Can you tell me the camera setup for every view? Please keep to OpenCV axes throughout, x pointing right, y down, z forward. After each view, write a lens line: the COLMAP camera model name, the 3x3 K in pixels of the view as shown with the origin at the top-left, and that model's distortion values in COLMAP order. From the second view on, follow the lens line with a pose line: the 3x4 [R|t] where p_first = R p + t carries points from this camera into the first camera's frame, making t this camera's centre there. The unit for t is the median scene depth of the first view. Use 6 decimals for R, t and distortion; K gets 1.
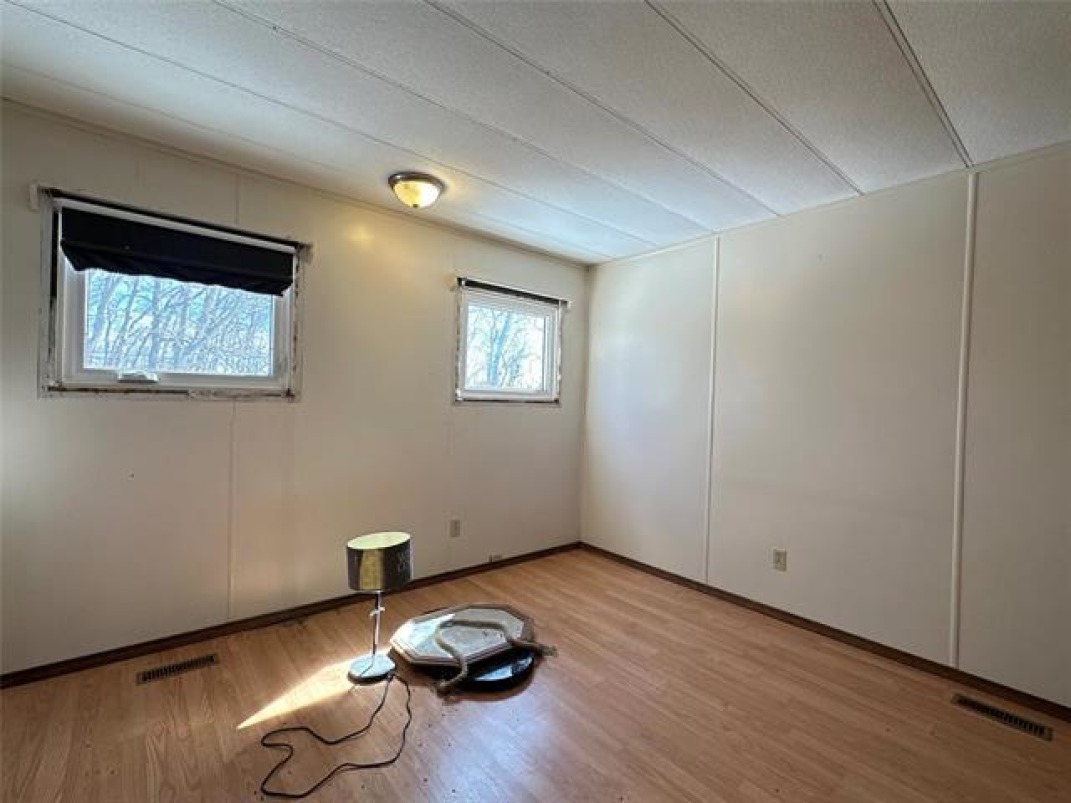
lens RADIAL K [[483.1, 0, 537.4], [0, 483.1, 402.7], [0, 0, 1]] dist [0.000016, 0.000922]
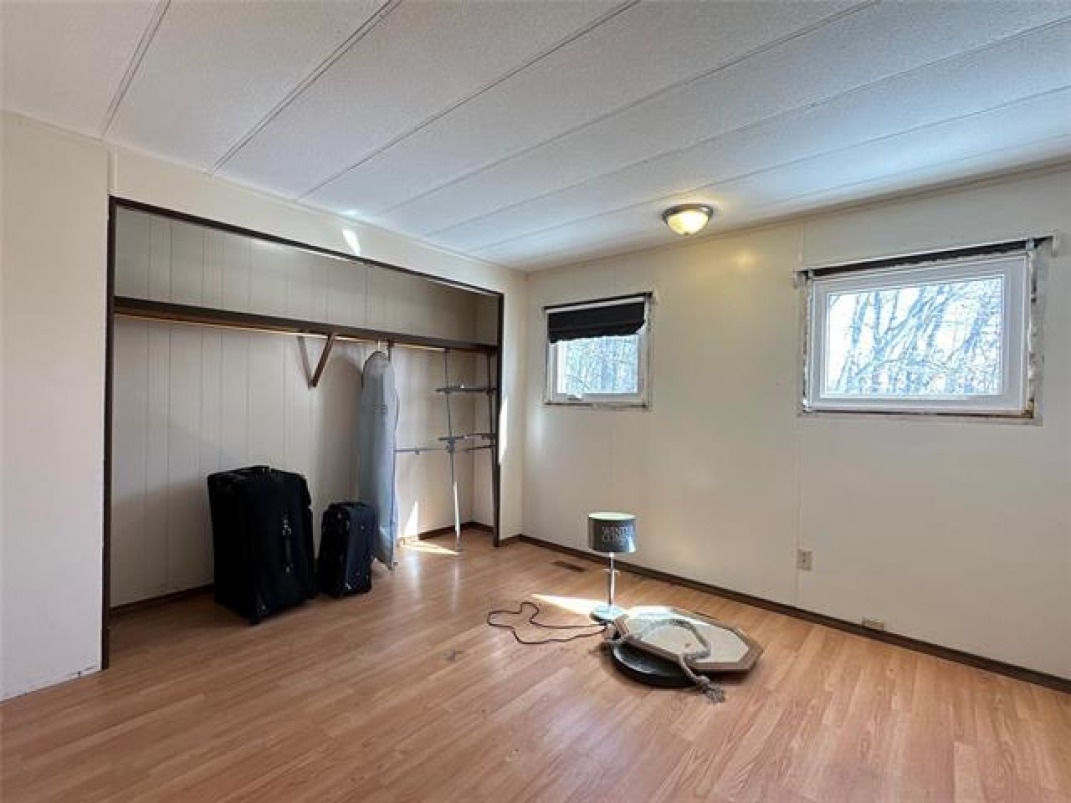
lens RADIAL K [[483.1, 0, 538.1], [0, 483.1, 401.7], [0, 0, 1]] dist [0.000016, 0.000922]
pose [[0.170718, -0.024861, -0.985006, 0.762720], [-0.022498, 0.999323, -0.029122, 0.017735], [0.985063, 0.027133, 0.170043, 0.481824]]
